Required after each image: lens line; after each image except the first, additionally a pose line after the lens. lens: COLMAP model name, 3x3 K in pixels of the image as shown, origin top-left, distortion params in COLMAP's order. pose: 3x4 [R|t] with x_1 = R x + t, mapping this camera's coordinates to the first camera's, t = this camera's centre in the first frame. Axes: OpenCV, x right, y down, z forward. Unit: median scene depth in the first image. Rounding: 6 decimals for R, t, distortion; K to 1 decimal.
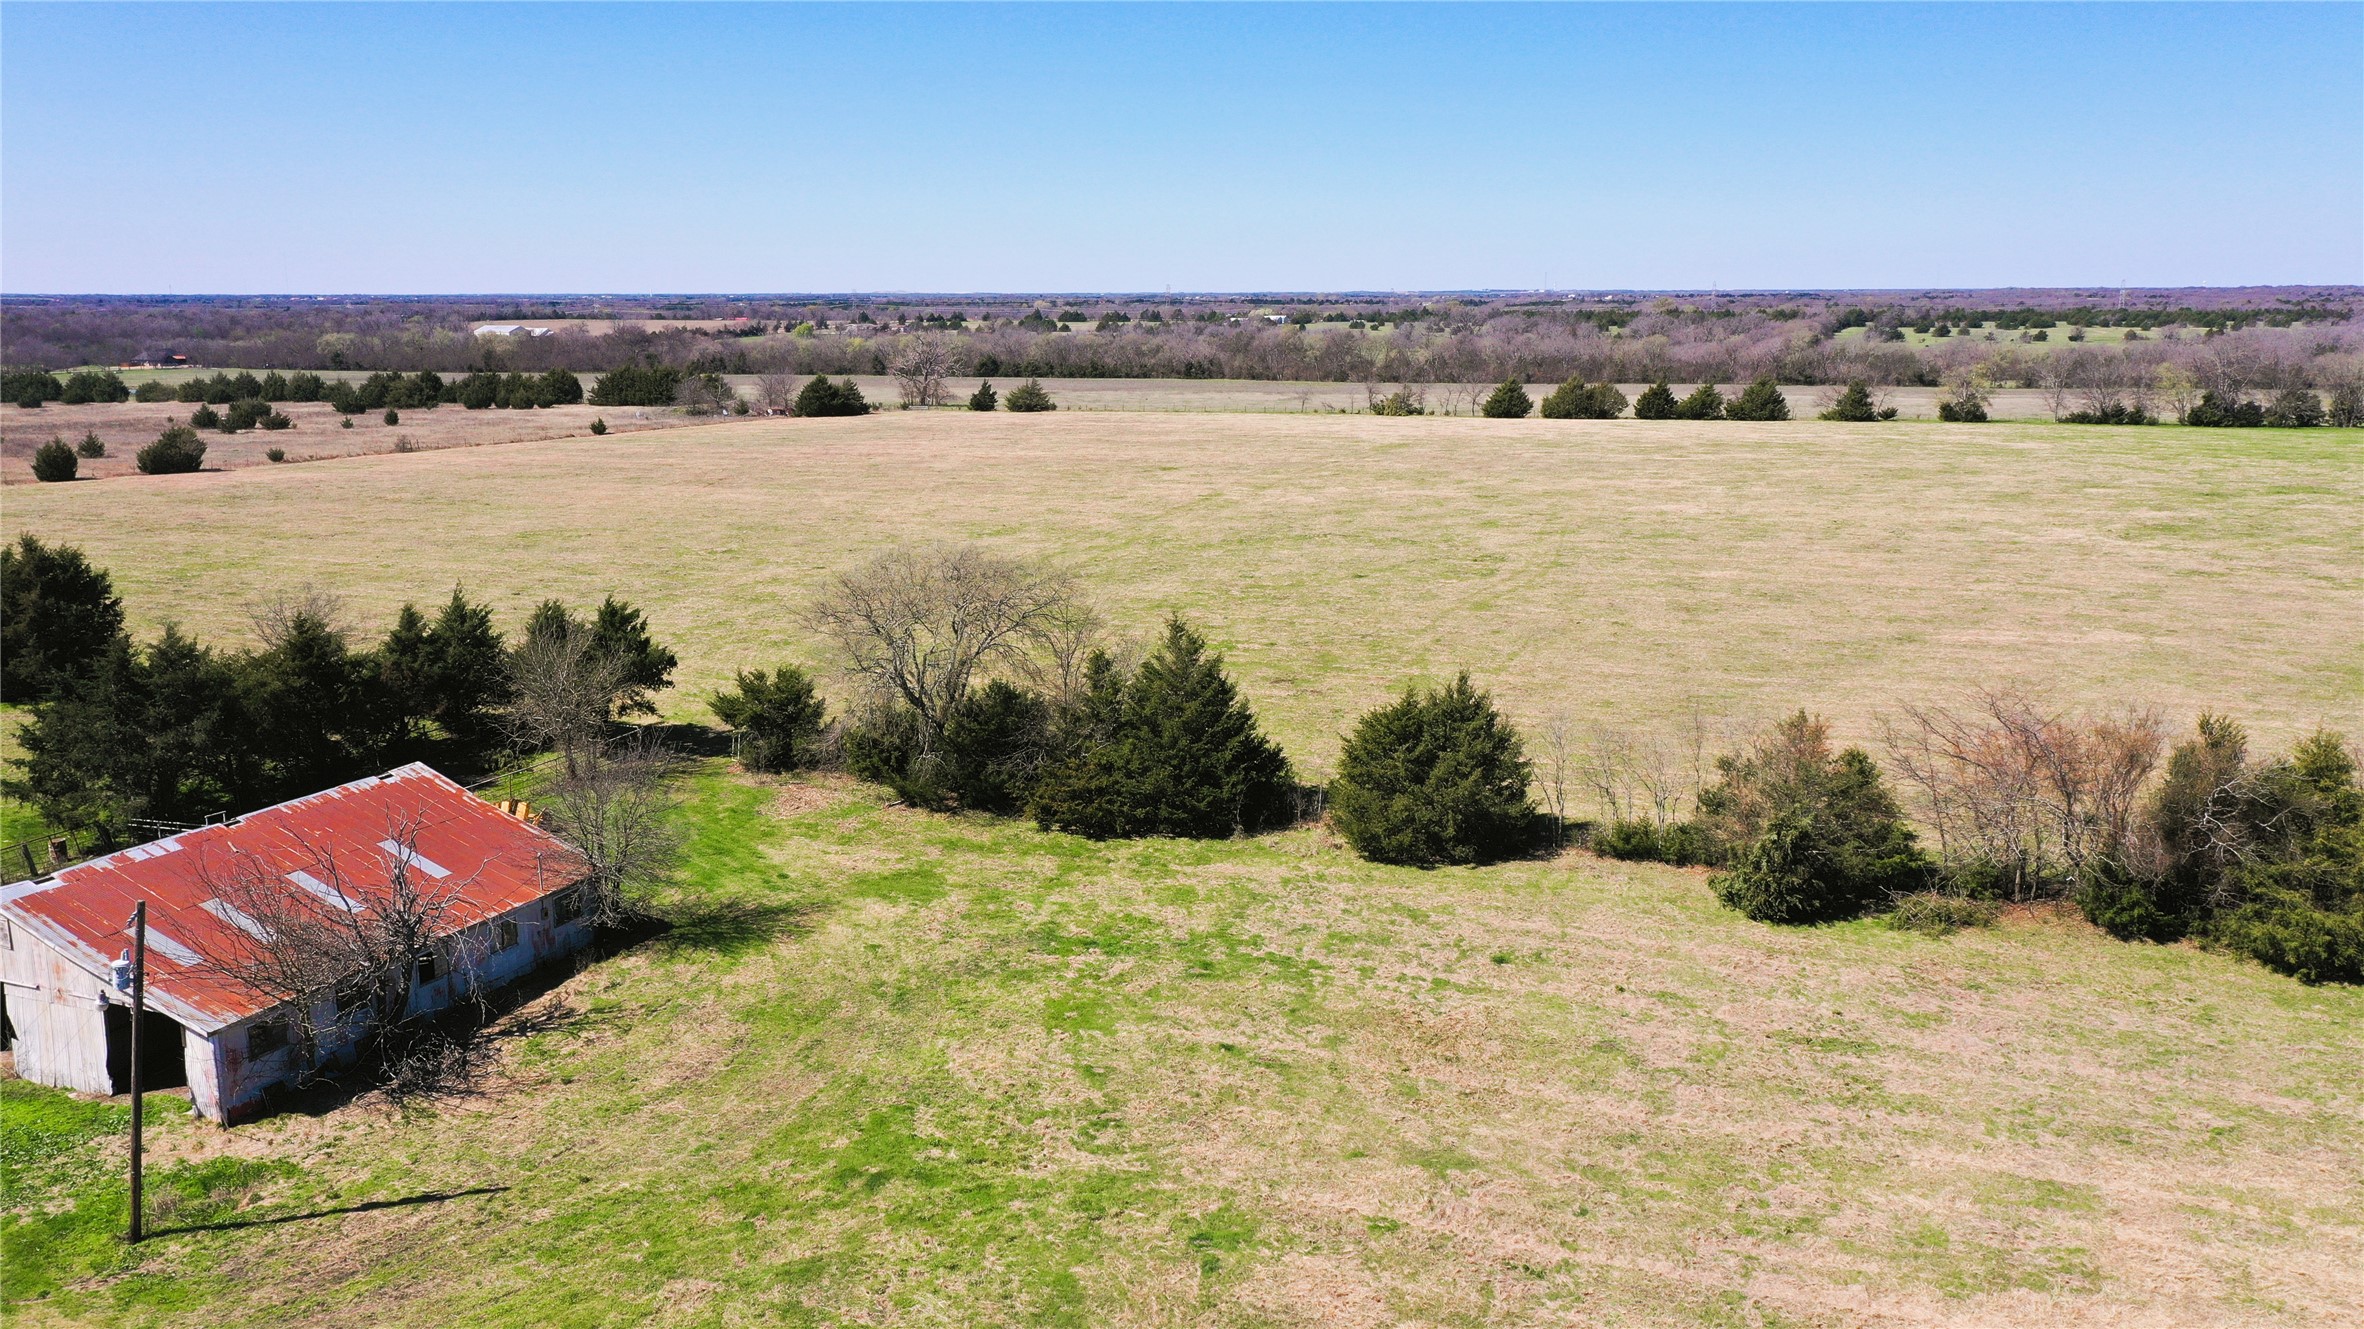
lens RADIAL K [[1870.5, 0, 1186.4], [0, 1870.5, 652.9], [0, 0, 1]] dist [0.018070, -0.005271]
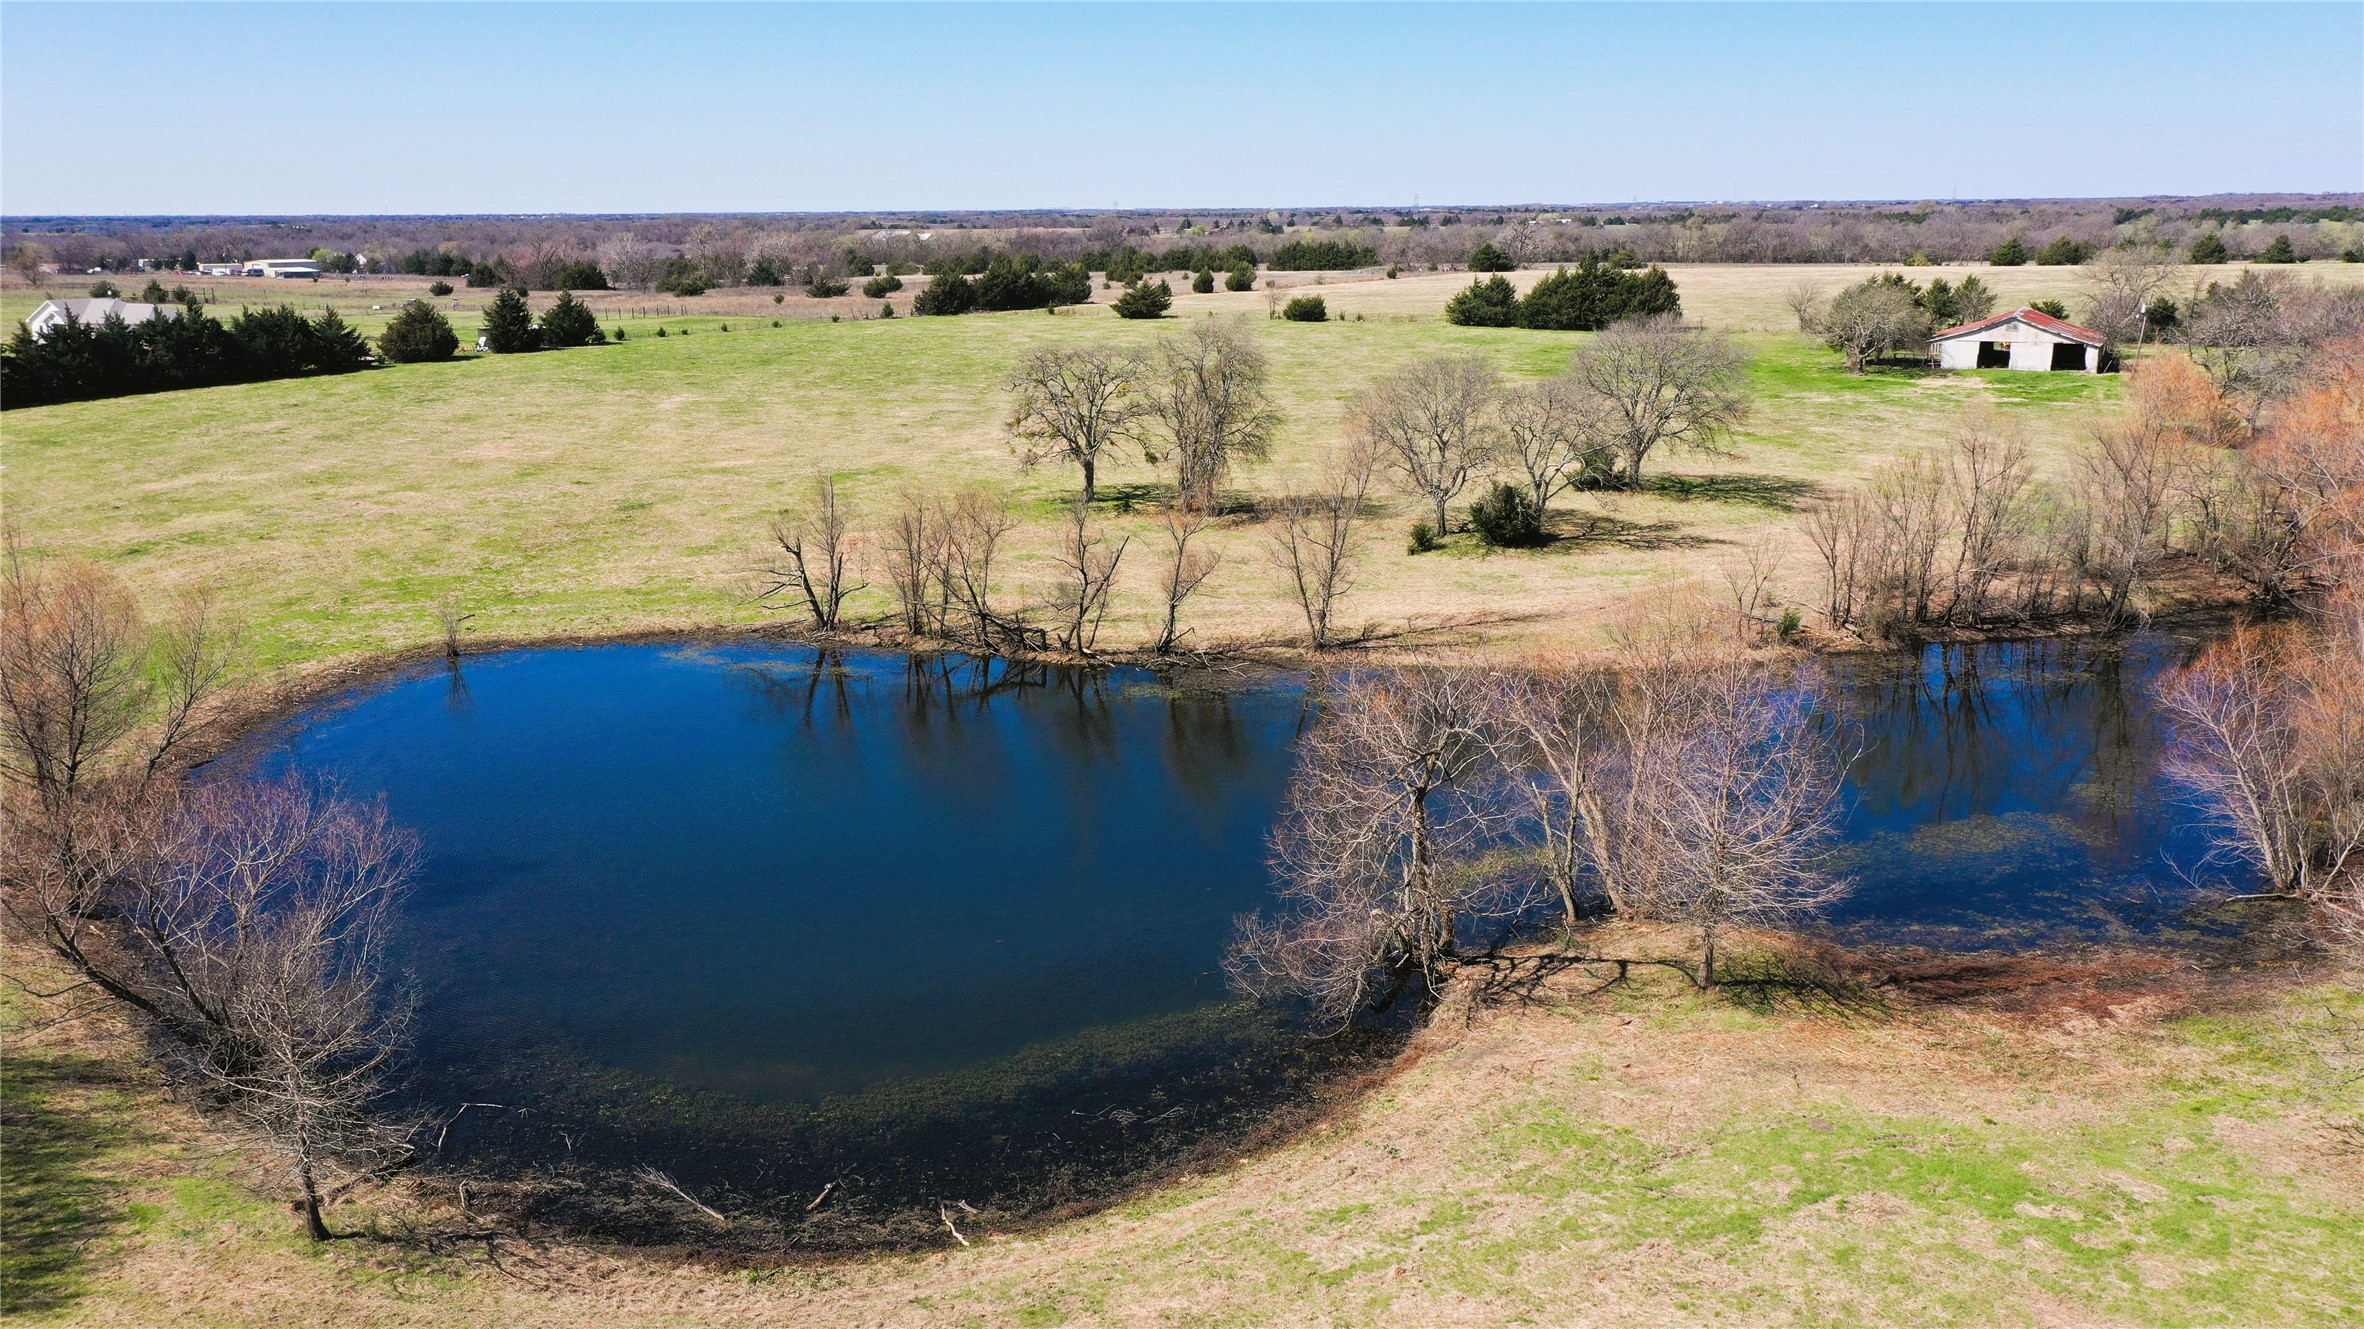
lens RADIAL K [[1870.5, 0, 1188.1], [0, 1870.5, 666.6], [0, 0, 1]] dist [0.018070, -0.005271]
pose [[0.997011, 0.014350, -0.075919, -1.364849], [-0.010574, 0.998697, 0.049916, 0.449657], [0.076537, -0.048964, 0.995864, -1.927975]]
